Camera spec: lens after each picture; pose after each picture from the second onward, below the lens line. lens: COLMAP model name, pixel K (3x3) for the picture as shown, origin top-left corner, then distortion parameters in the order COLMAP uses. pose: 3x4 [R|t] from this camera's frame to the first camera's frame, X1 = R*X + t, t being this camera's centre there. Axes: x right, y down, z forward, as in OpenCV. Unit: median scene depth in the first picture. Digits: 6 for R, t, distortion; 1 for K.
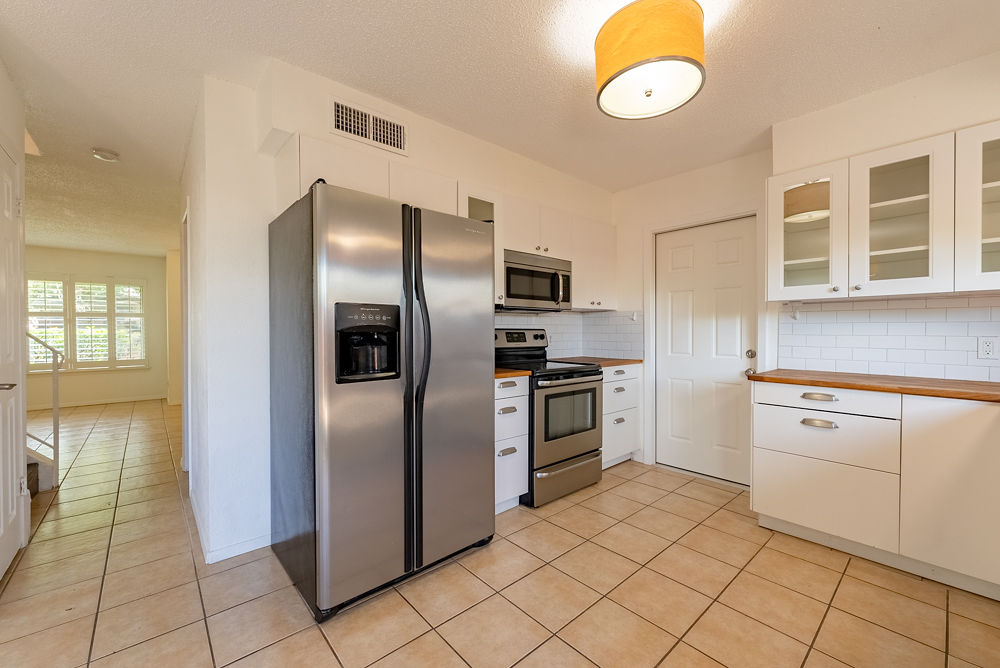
lens RADIAL K [[401.1, 0, 499.8], [0, 401.1, 334.4], [0, 0, 1]] dist [0.004766, -0.000060]
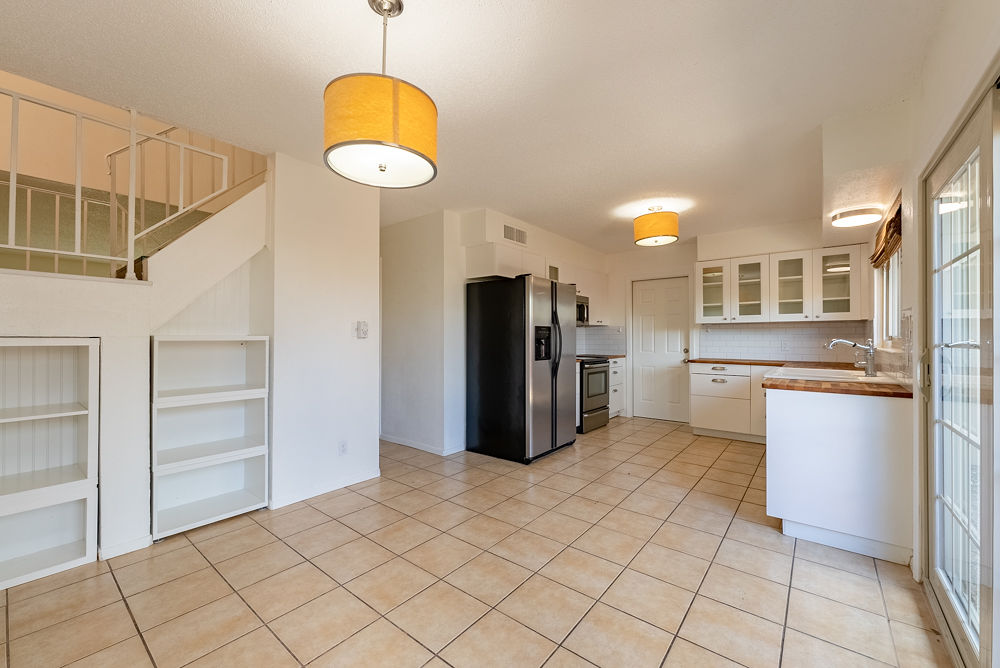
lens RADIAL K [[401.1, 0, 498.2], [0, 401.1, 337.0], [0, 0, 1]] dist [0.004766, -0.000060]
pose [[0.984819, 0.001310, 0.173581, -0.694005], [0.000866, 0.999922, -0.012462, 0.009270], [-0.173584, 0.012423, 0.984741, -0.852618]]
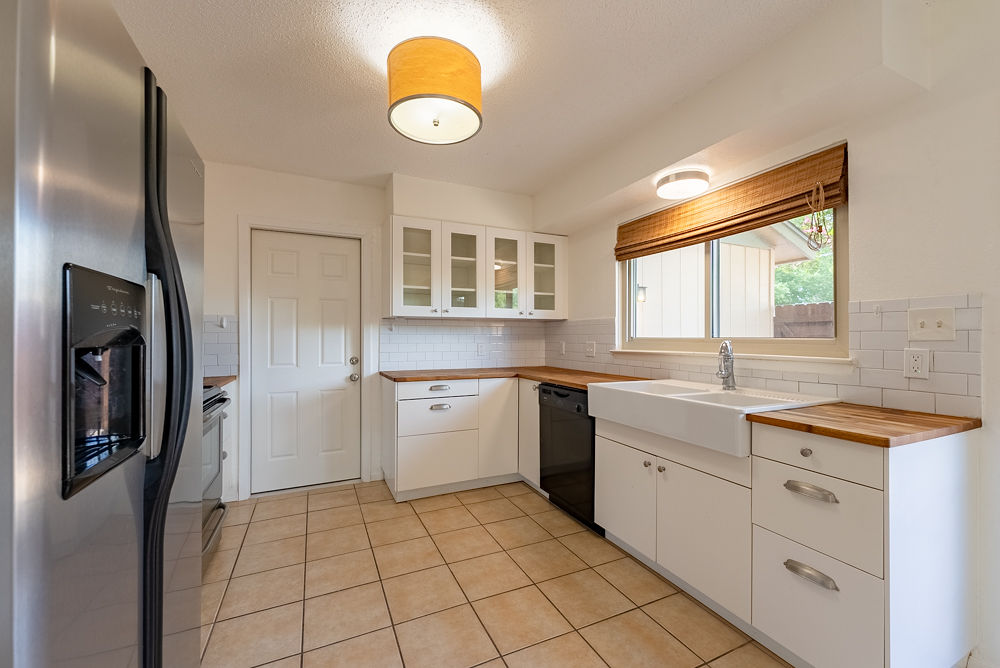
lens RADIAL K [[401.1, 0, 498.0], [0, 401.1, 334.7], [0, 0, 1]] dist [0.004766, -0.000060]
pose [[0.285843, 0.010249, 0.958222, -0.428581], [0.010035, 0.999856, -0.013687, -0.006105], [-0.958224, 0.013528, 0.285699, 0.369338]]
